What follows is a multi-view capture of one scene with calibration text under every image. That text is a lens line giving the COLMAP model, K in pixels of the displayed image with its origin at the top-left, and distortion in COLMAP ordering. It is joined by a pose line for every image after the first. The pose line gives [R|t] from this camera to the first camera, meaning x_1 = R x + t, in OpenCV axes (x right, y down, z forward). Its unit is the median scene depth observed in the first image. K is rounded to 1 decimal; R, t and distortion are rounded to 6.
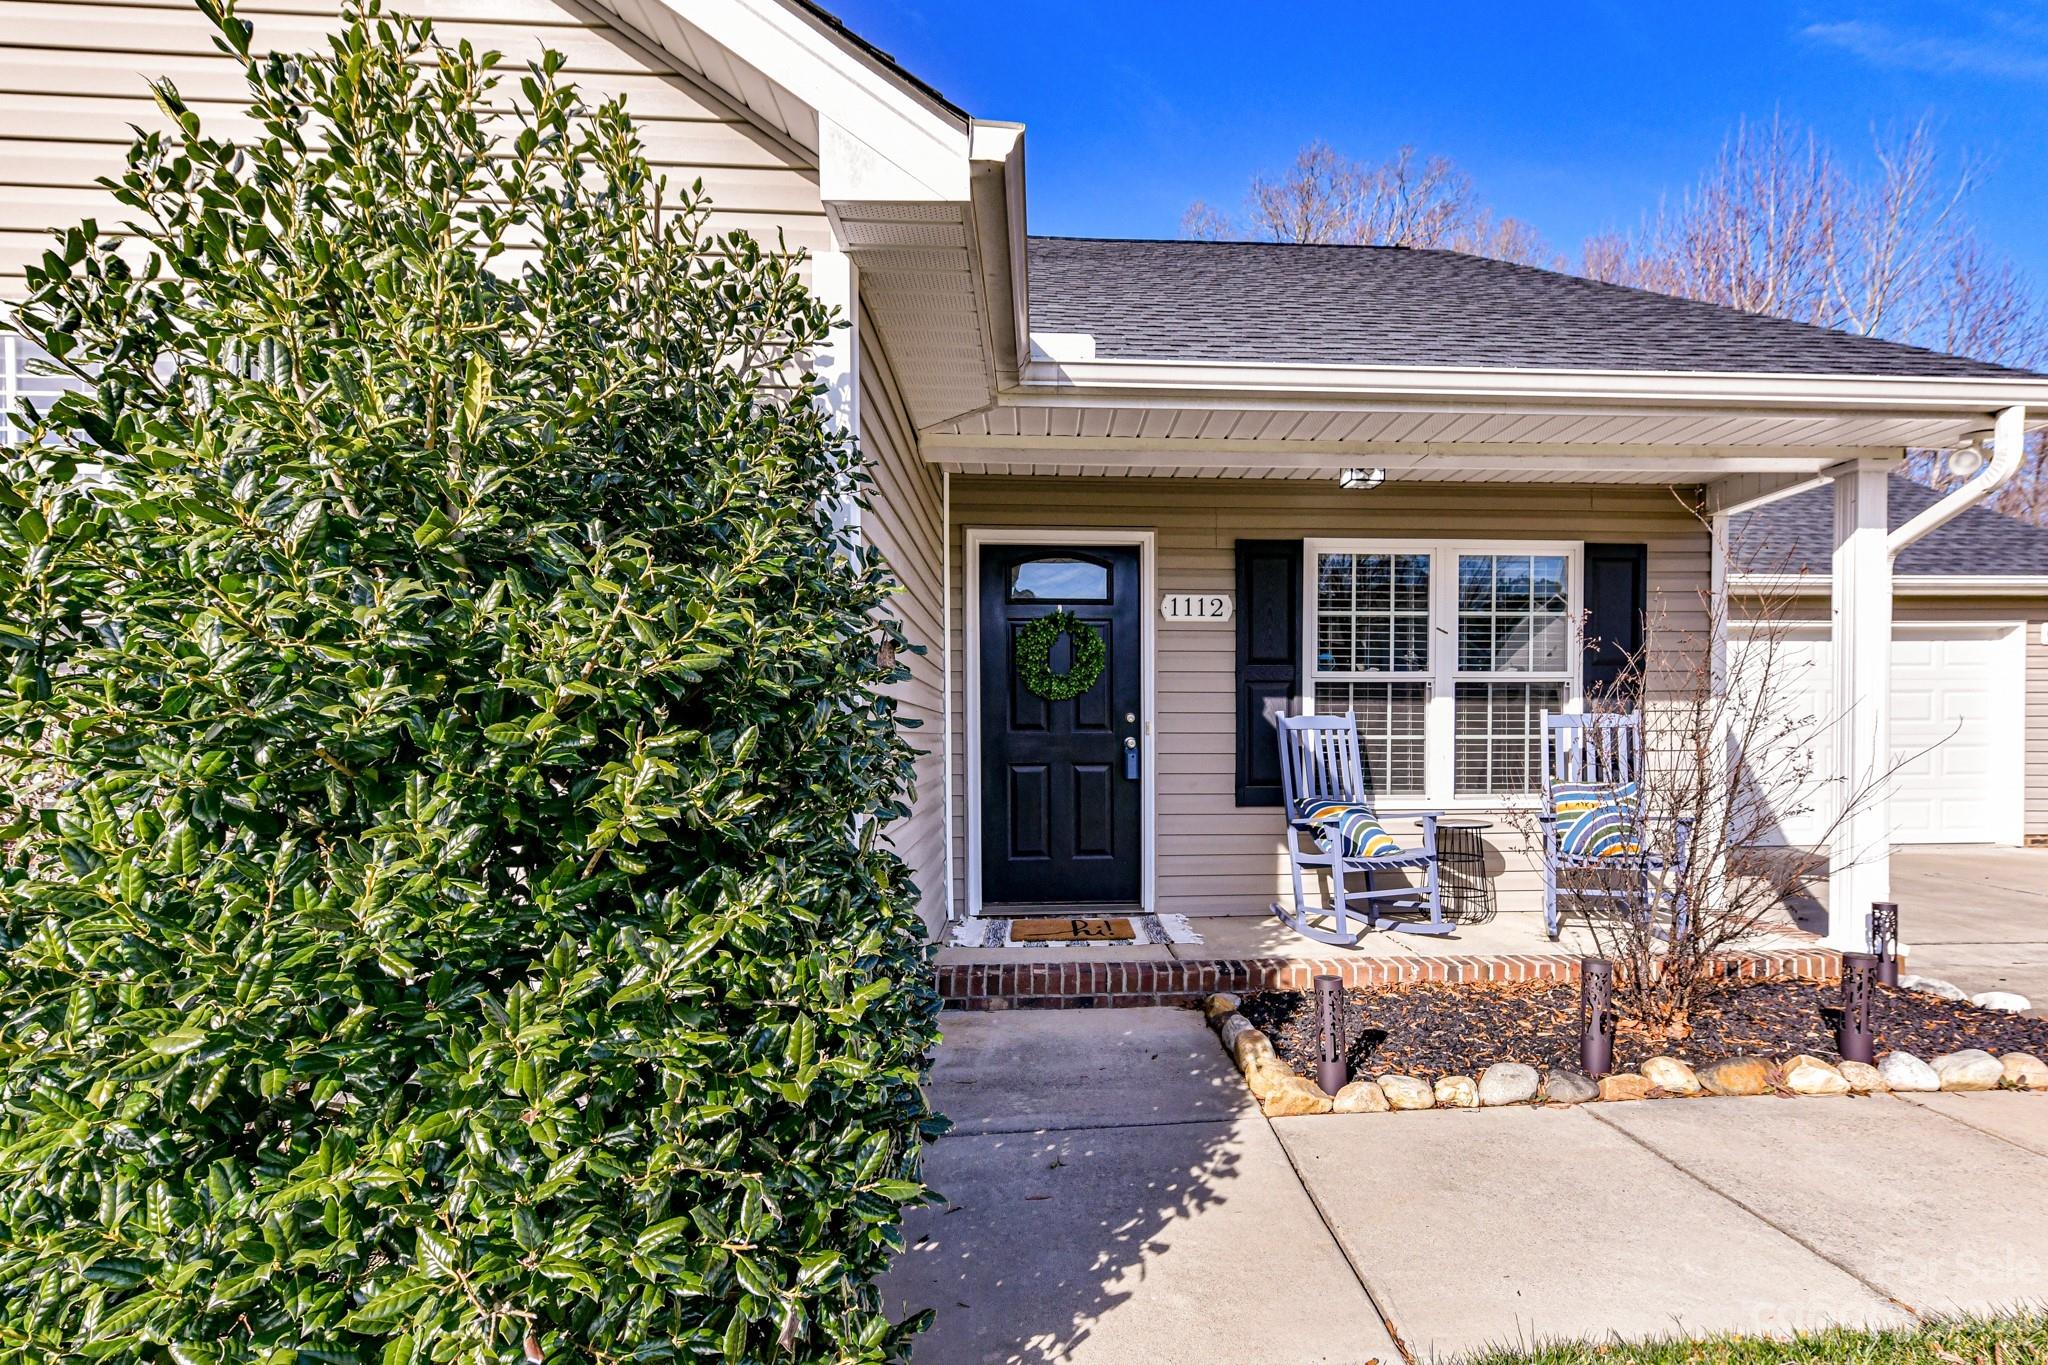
lens RADIAL K [[811.8, 0, 1065.6], [0, 811.8, 718.5], [0, 0, 1]] dist [0.006616, -0.001936]
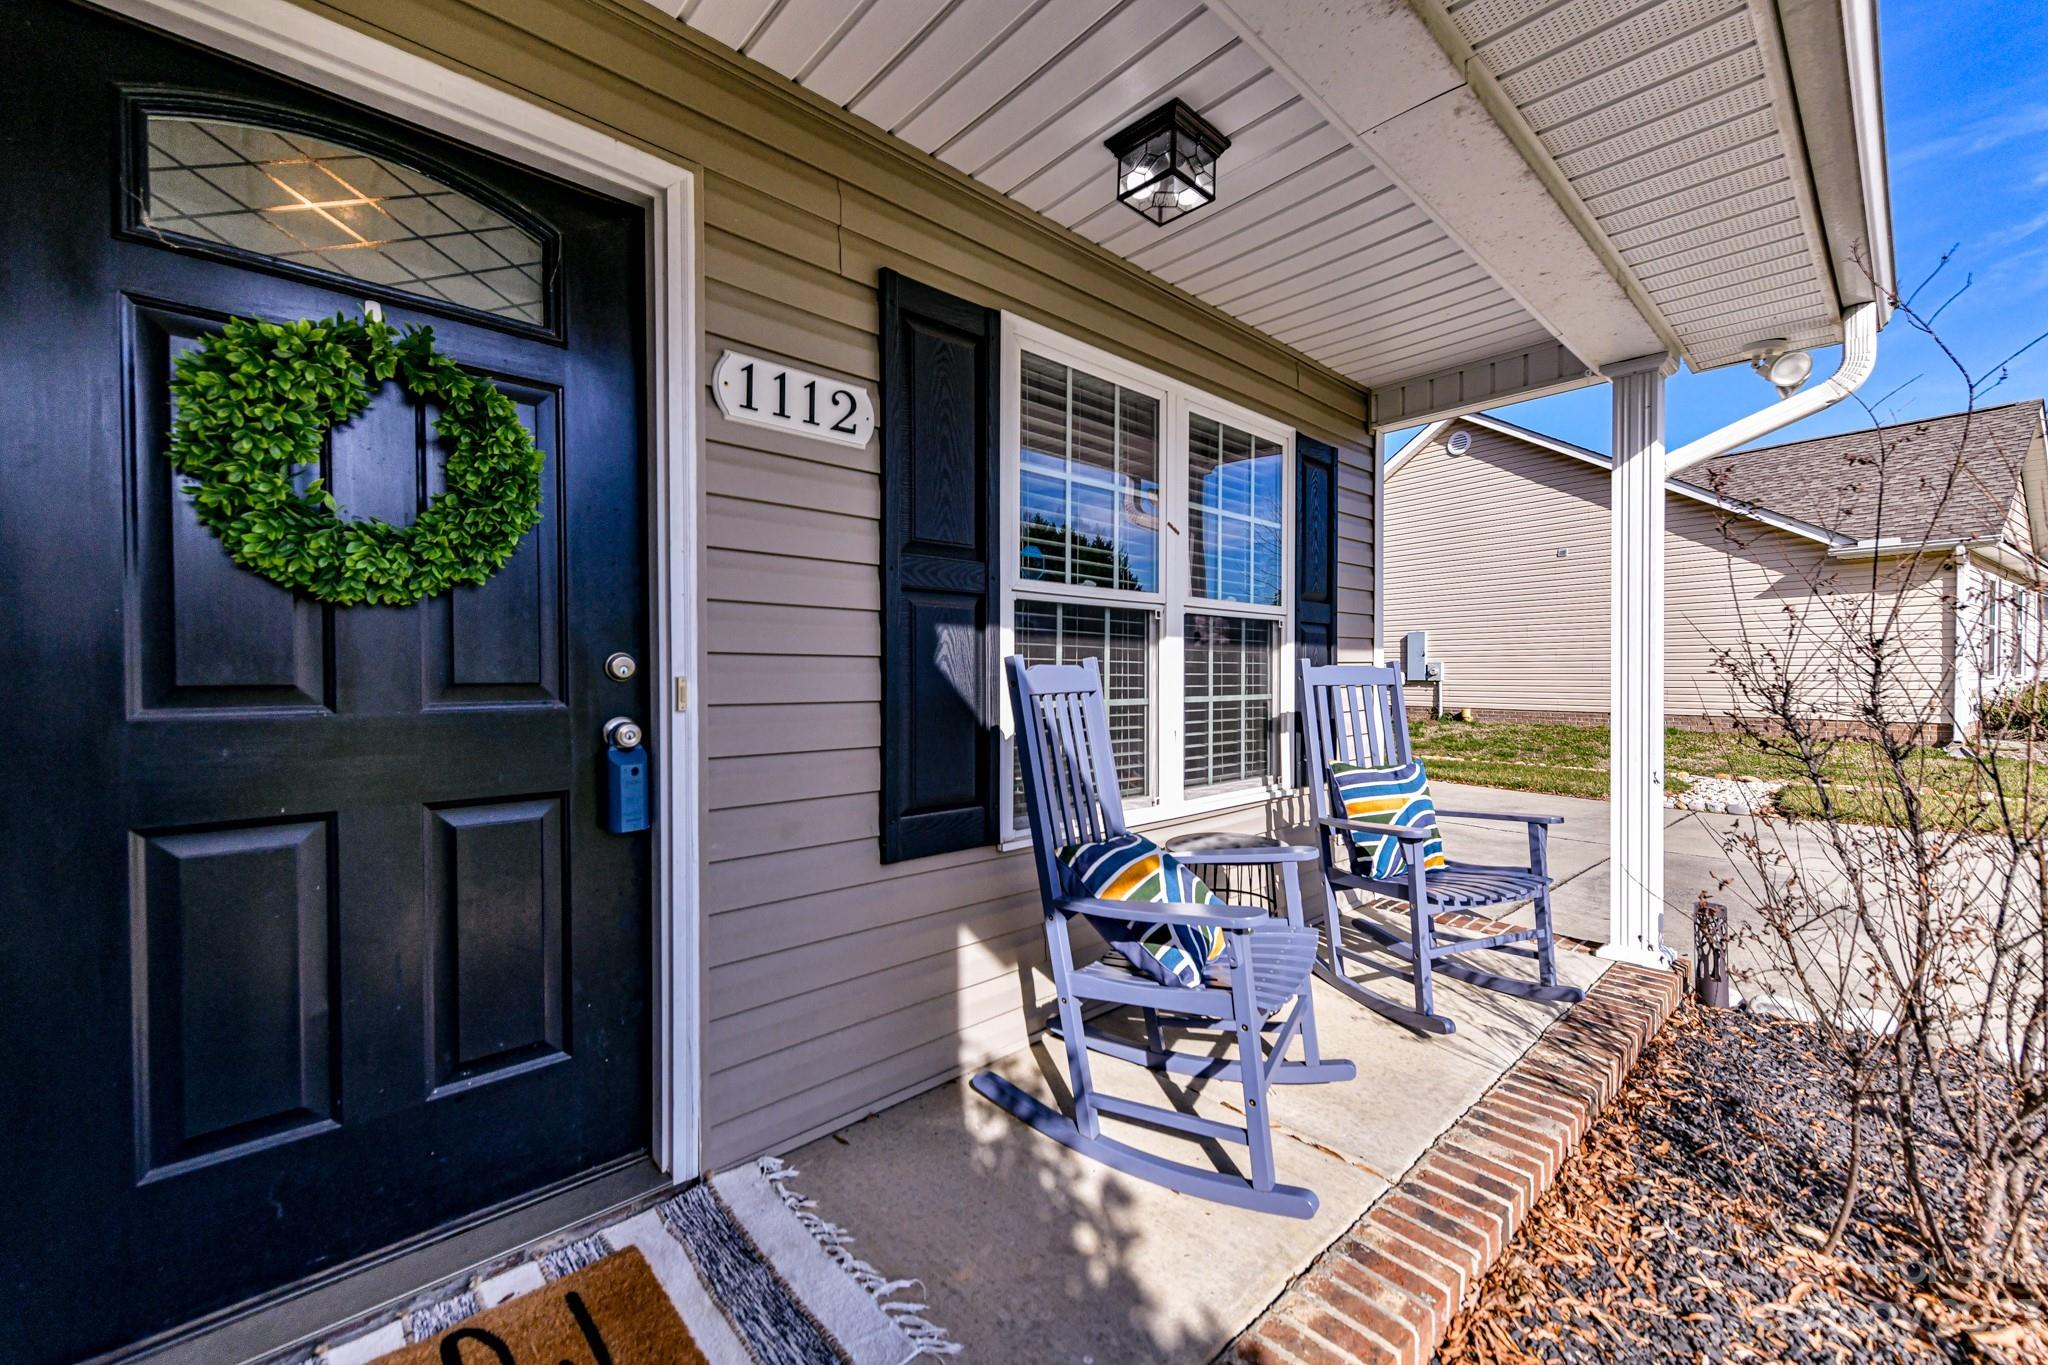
lens RADIAL K [[811.8, 0, 1028.4], [0, 811.8, 683.1], [0, 0, 1]] dist [0.006616, -0.001936]
pose [[0.767900, -0.006131, 0.640540, -0.016212], [0.000316, 0.999958, 0.009192, 0.003542], [-0.640570, -0.006856, 0.767870, 0.600466]]
